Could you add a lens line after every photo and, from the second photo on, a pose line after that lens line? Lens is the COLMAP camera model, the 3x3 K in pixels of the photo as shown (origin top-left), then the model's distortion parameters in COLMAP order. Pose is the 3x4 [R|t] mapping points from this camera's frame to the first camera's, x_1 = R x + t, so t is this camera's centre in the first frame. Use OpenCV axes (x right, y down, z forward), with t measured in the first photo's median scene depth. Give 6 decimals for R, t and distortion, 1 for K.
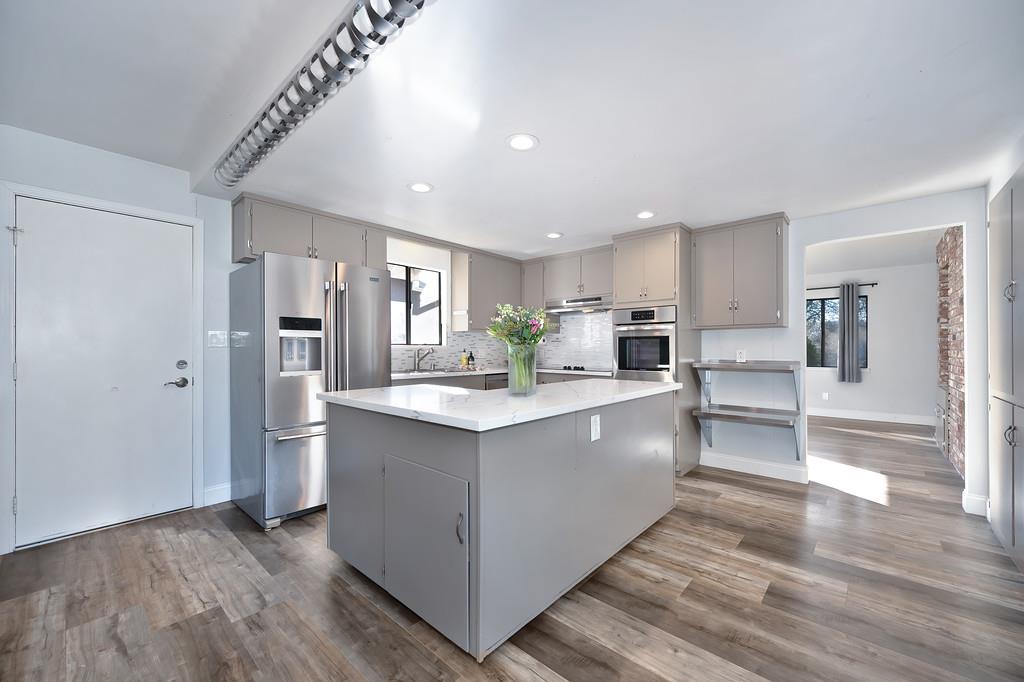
lens RADIAL K [[416.8, 0, 517.7], [0, 416.8, 345.6], [0, 0, 1]] dist [0.002531, 0.000003]
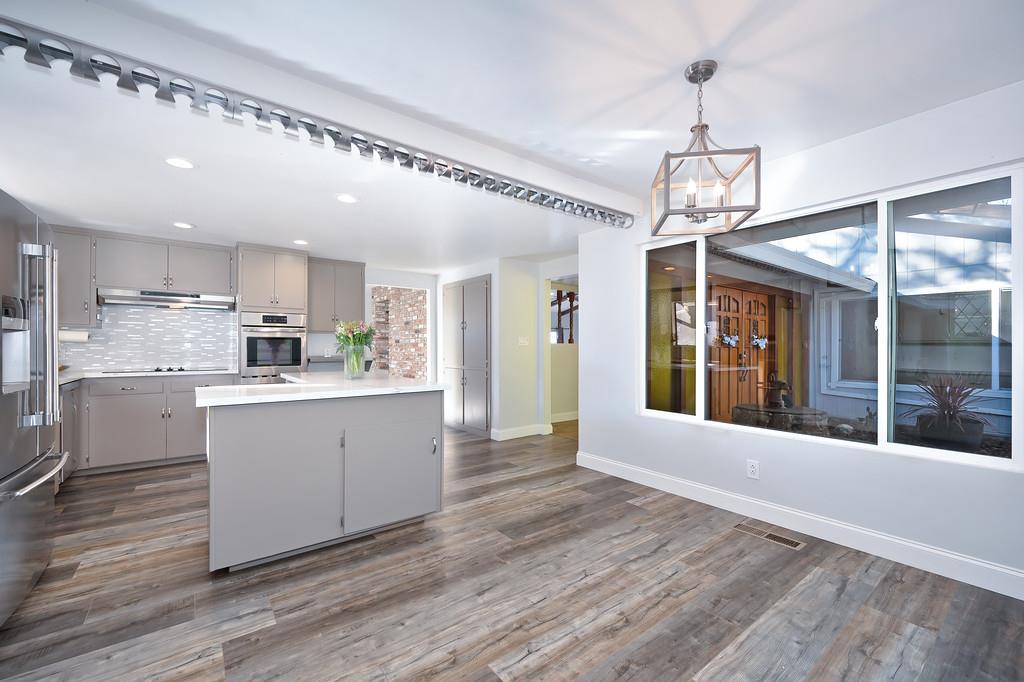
lens RADIAL K [[409.4, 0, 511.7], [0, 409.4, 345.3], [0, 0, 1]] dist [0.001780, -0.000211]
pose [[0.181030, 0.008337, 0.983442, -0.720853], [-0.004485, 0.999961, -0.007651, 0.006629], [-0.983467, -0.003025, 0.181060, 0.132605]]
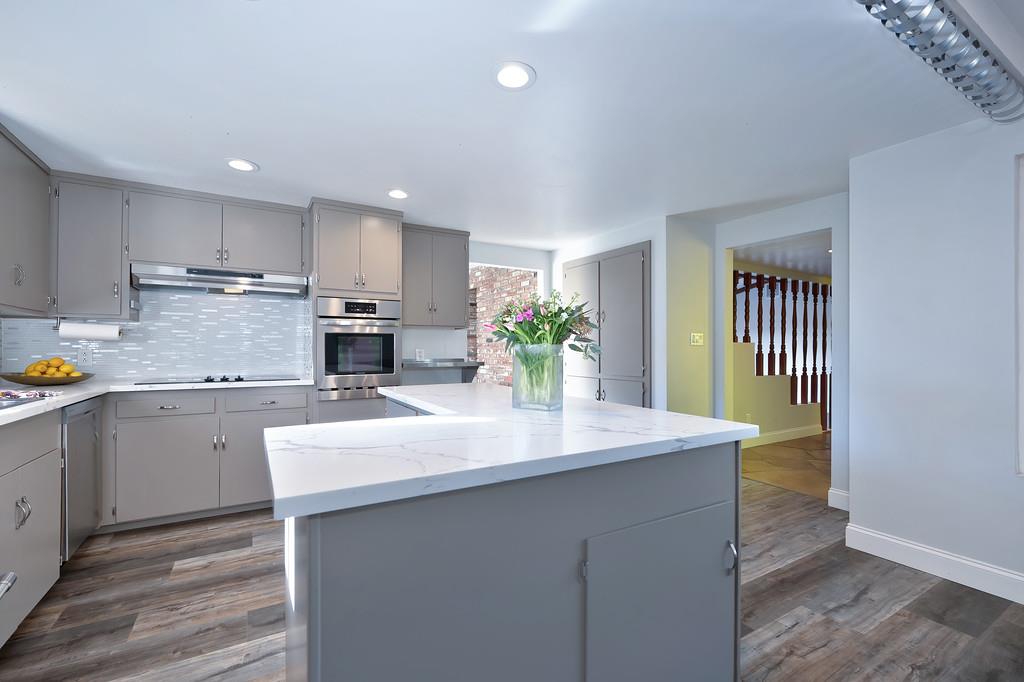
lens RADIAL K [[432.9, 0, 509.5], [0, 432.9, 346.0], [0, 0, 1]] dist [-0.003653, -0.000181]
pose [[0.301353, 0.006579, 0.953490, -0.433504], [-0.006295, 0.999968, -0.004910, 0.005789], [-0.953492, -0.004523, 0.301385, 0.460295]]
